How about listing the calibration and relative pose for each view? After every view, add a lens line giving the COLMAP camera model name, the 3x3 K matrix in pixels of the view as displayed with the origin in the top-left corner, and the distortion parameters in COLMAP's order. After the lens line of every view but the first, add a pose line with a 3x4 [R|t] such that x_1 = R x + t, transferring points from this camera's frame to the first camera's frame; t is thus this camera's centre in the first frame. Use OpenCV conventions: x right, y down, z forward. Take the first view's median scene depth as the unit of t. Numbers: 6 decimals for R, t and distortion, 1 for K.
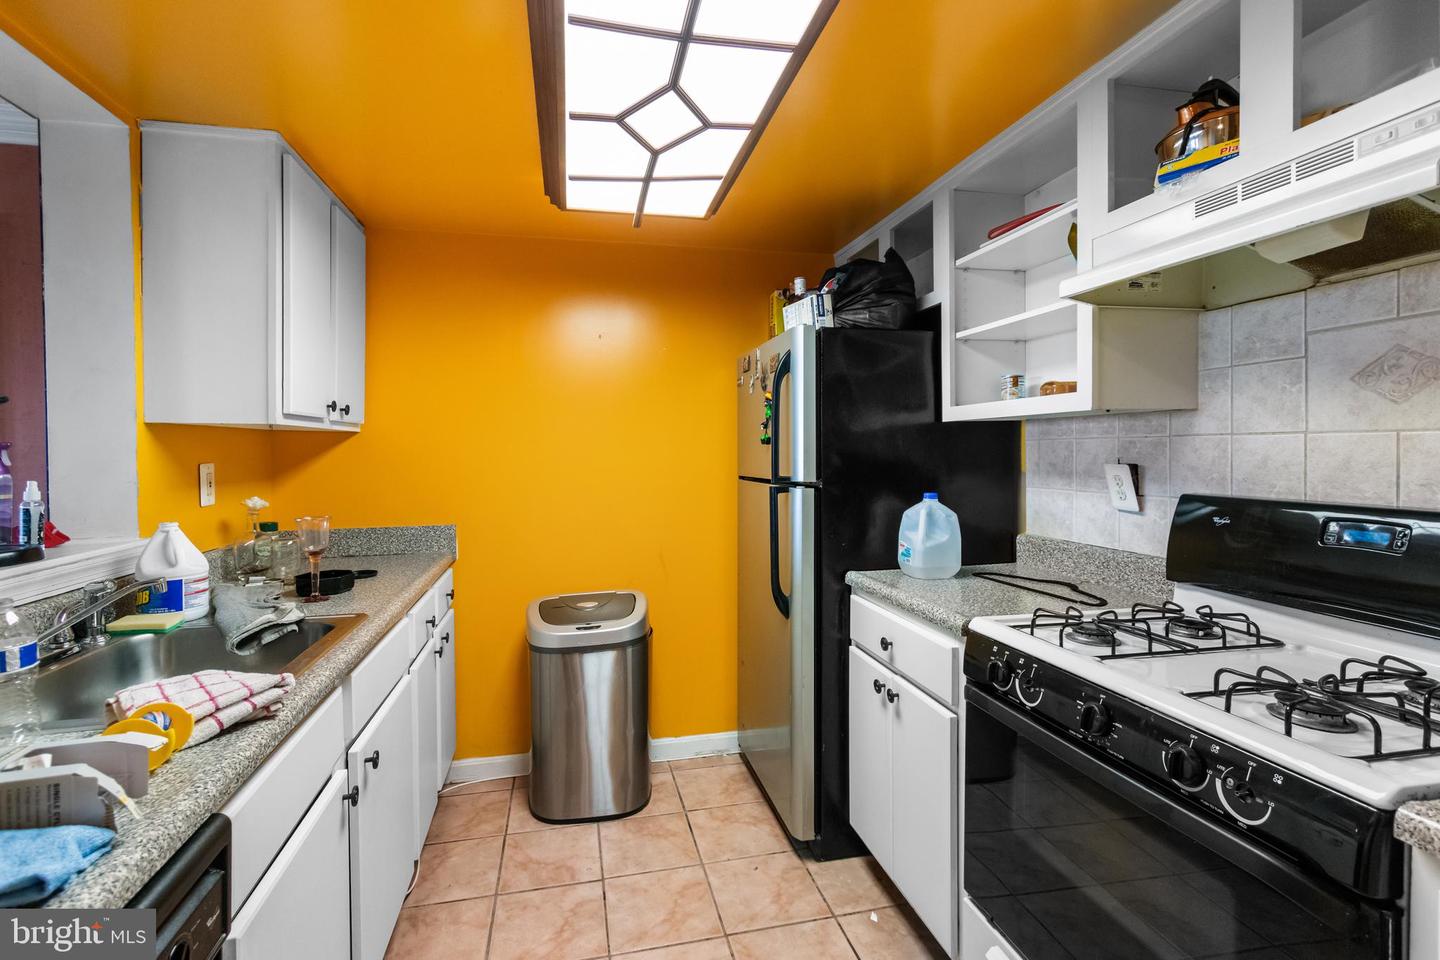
lens RADIAL K [[655.7, 0, 701.9], [0, 655.7, 452.7], [0, 0, 1]] dist [0.002003, -0.001025]
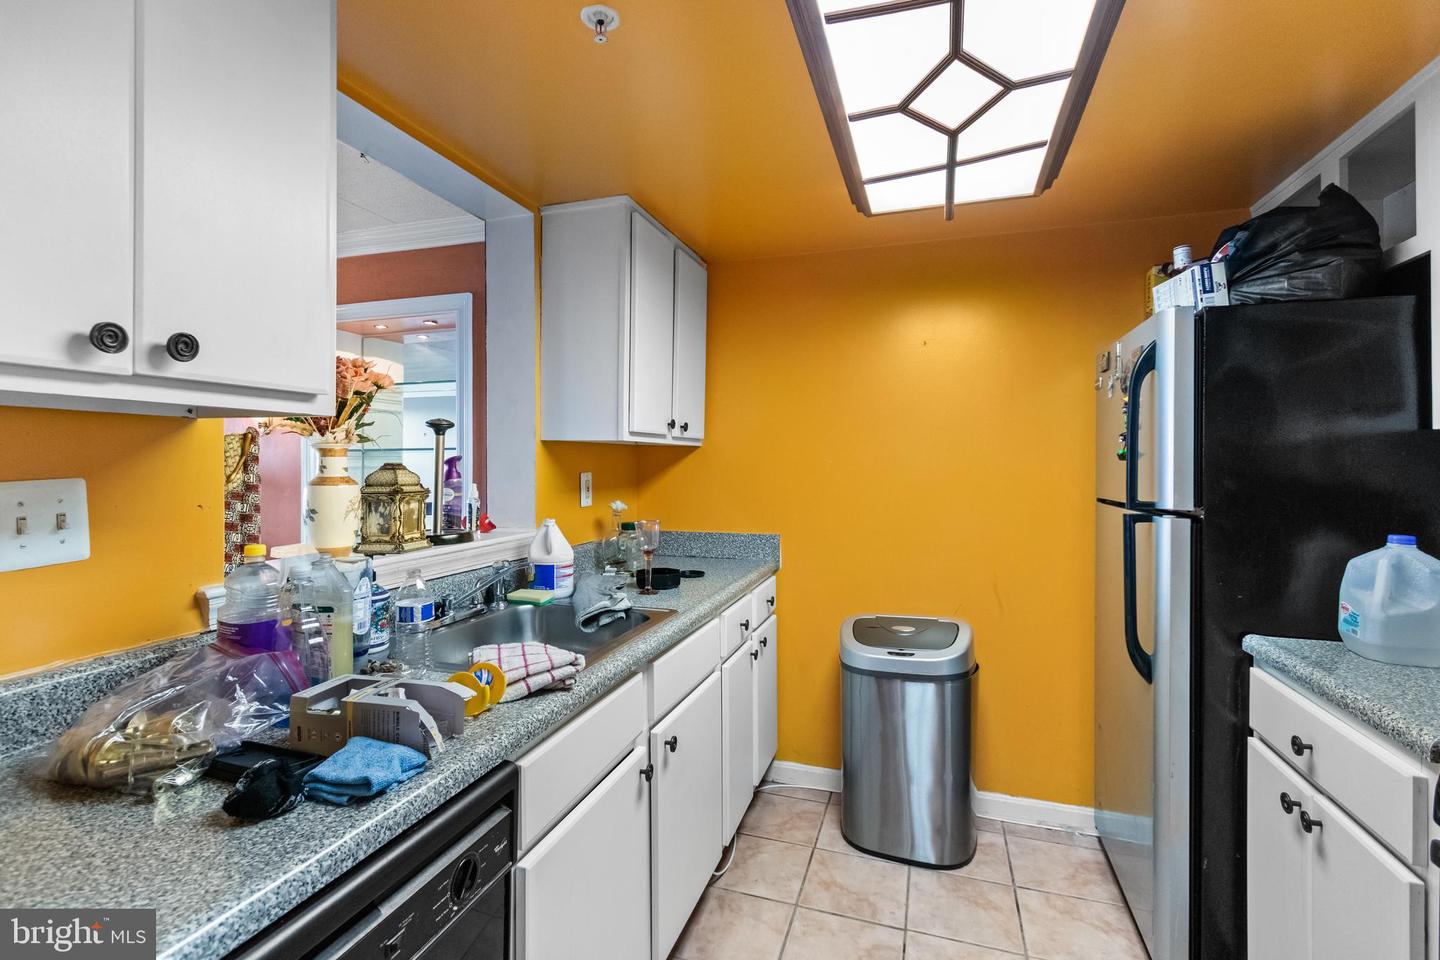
lens RADIAL K [[656.9, 0, 707.8], [0, 656.9, 456.7], [0, 0, 1]] dist [0.001965, -0.000541]
pose [[0.856971, 0.005203, -0.515338, 0.098576], [-0.011249, 0.999900, -0.008612, -0.006004], [0.515241, 0.013177, 0.856944, 0.062382]]
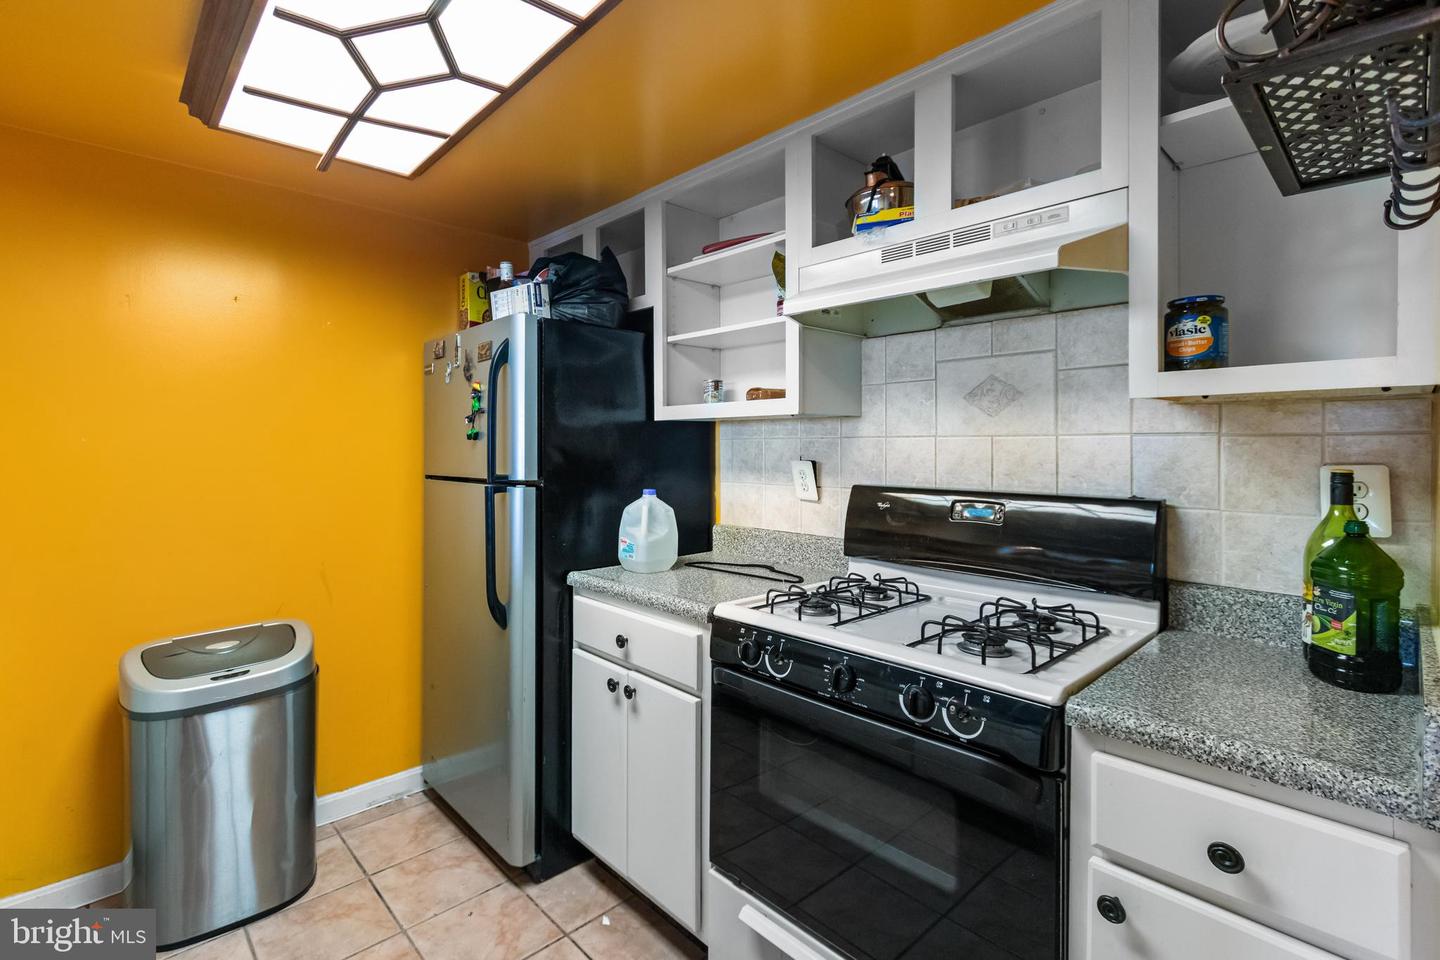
lens RADIAL K [[667.4, 0, 697.8], [0, 667.4, 443.8], [0, 0, 1]] dist [0.001987, -0.000127]
pose [[0.860307, 0.010011, 0.509678, -0.138904], [-0.005303, 0.999929, -0.010690, 0.000818], [-0.509749, 0.006494, 0.860299, 0.061654]]
